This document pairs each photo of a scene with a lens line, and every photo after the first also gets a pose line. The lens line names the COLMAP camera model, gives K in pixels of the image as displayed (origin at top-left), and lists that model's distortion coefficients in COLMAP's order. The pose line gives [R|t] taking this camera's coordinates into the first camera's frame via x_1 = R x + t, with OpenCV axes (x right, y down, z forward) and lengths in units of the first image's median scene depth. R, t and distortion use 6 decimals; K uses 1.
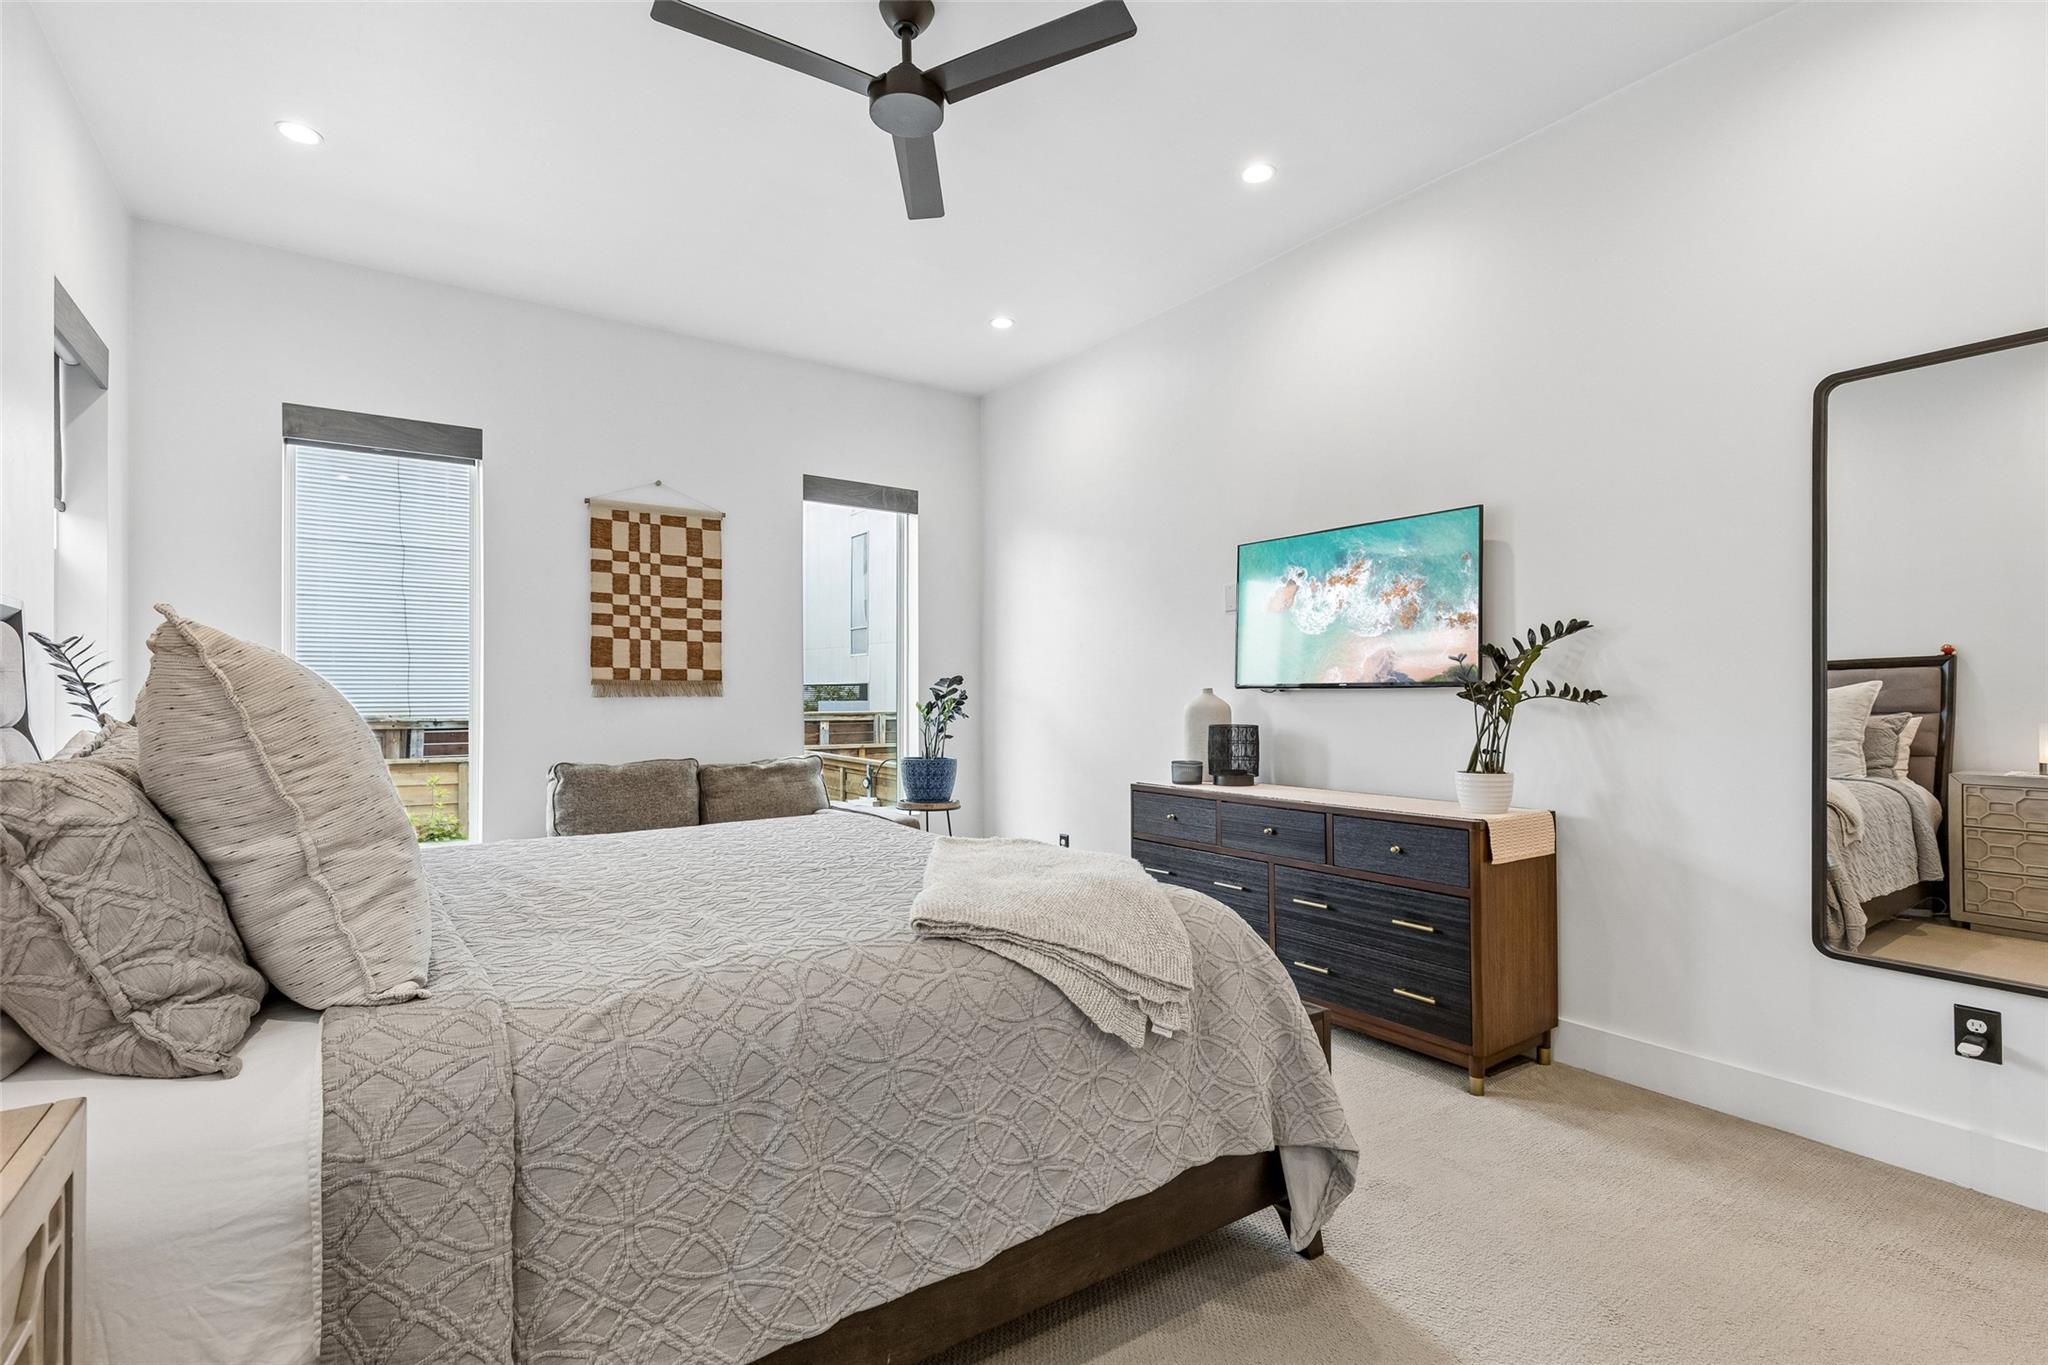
lens RADIAL K [[939.1, 0, 1026.7], [0, 939.1, 694.5], [0, 0, 1]] dist [0.003632, 0.000601]
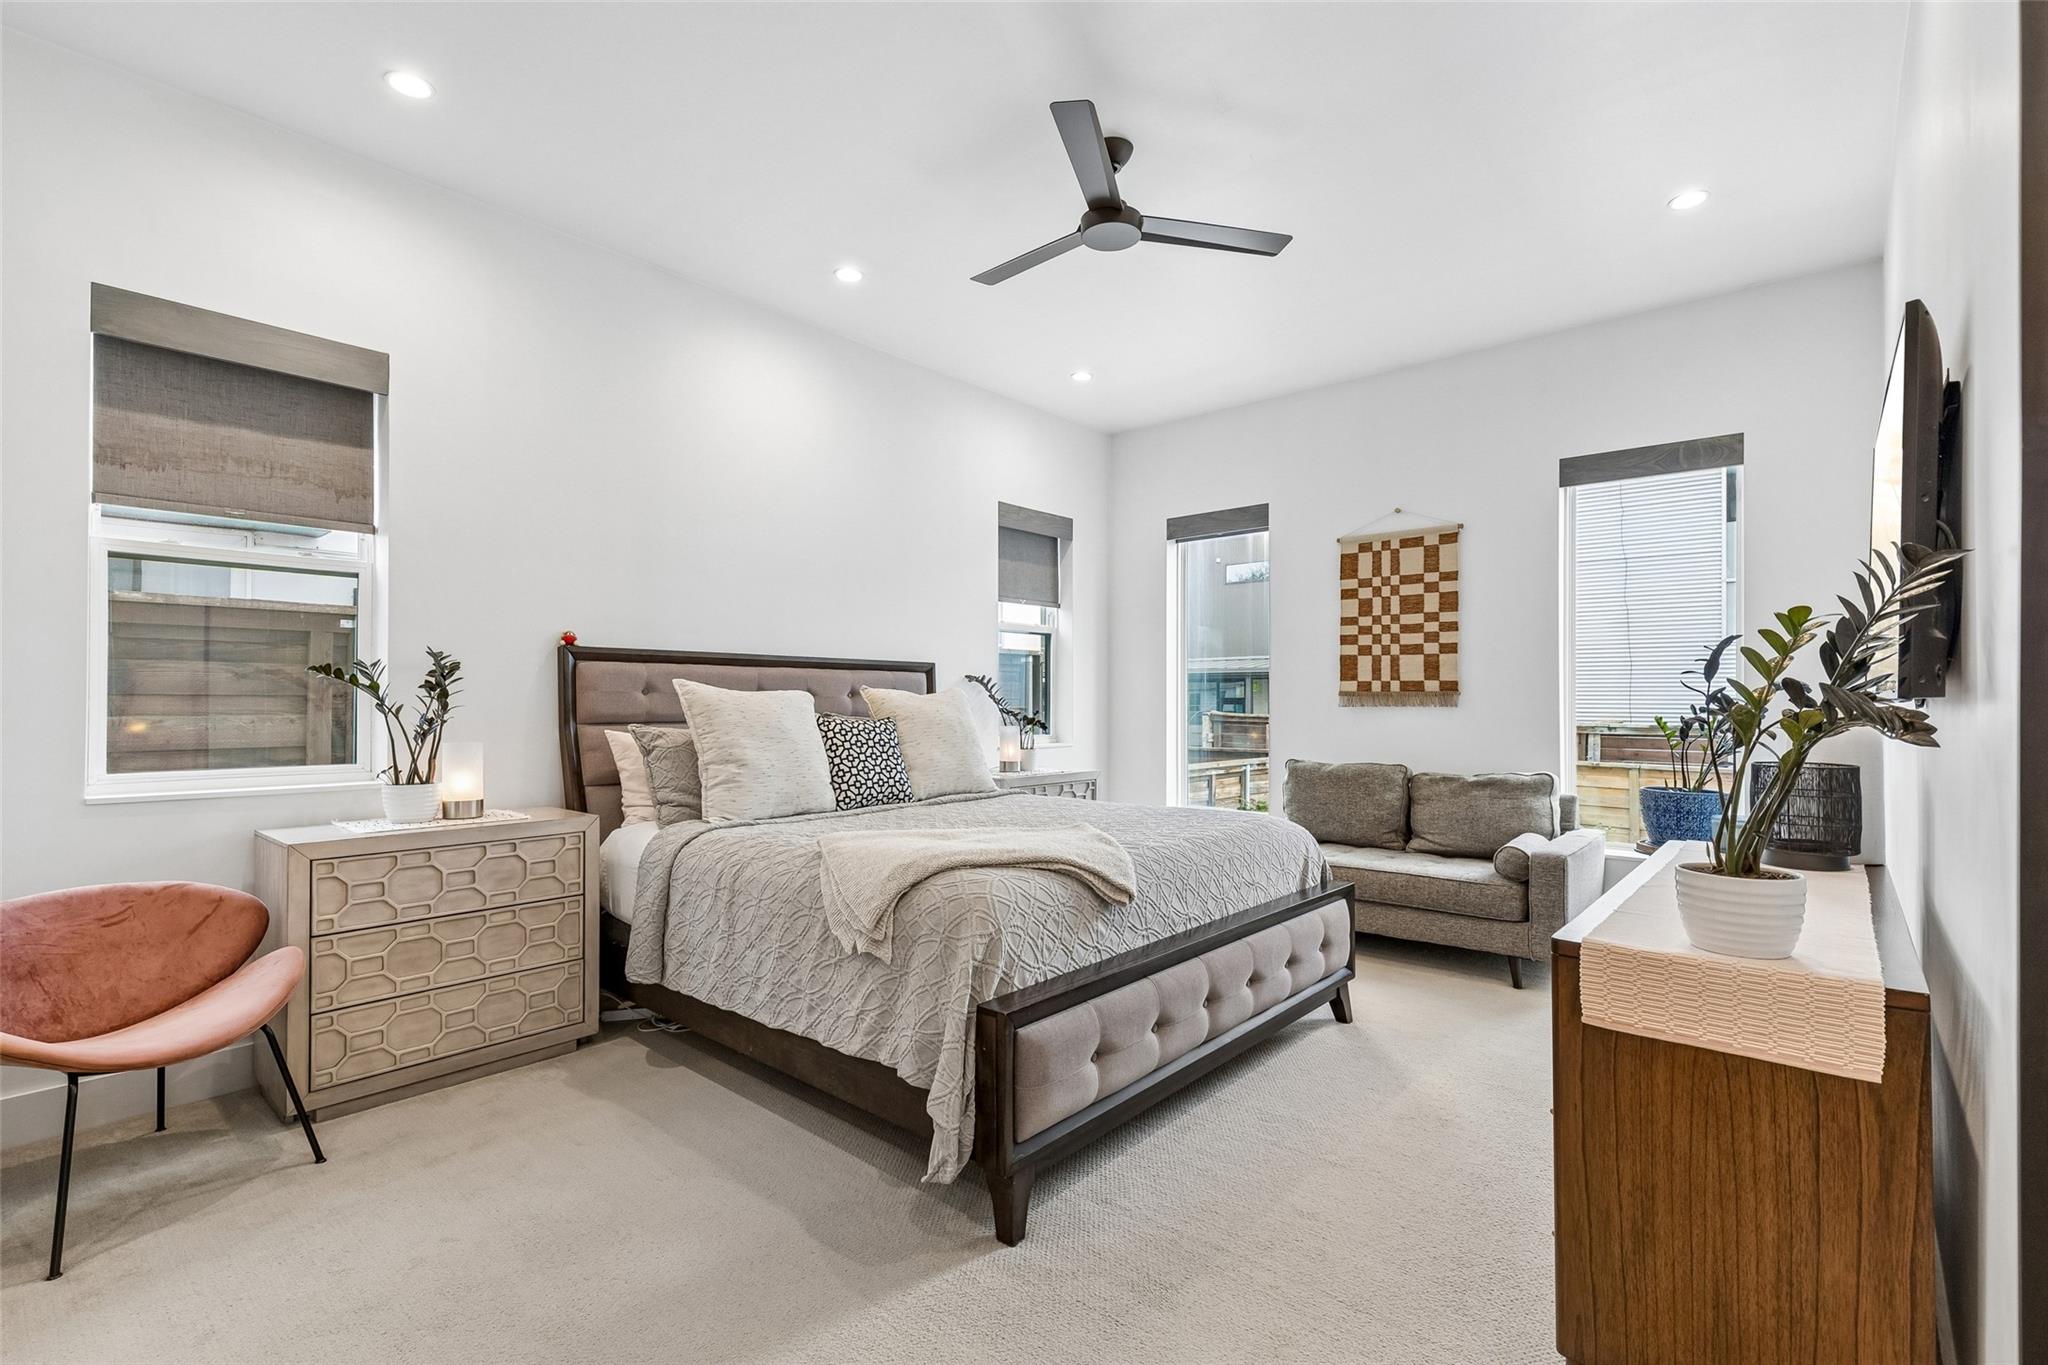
lens RADIAL K [[939.1, 0, 1024.3], [0, 939.1, 689.4], [0, 0, 1]] dist [0.003632, 0.000601]
pose [[0.247864, -0.008937, -0.968754, 0.555104], [-0.000600, 0.999956, -0.009379, -0.007132], [0.968795, 0.002906, 0.247848, 0.311783]]
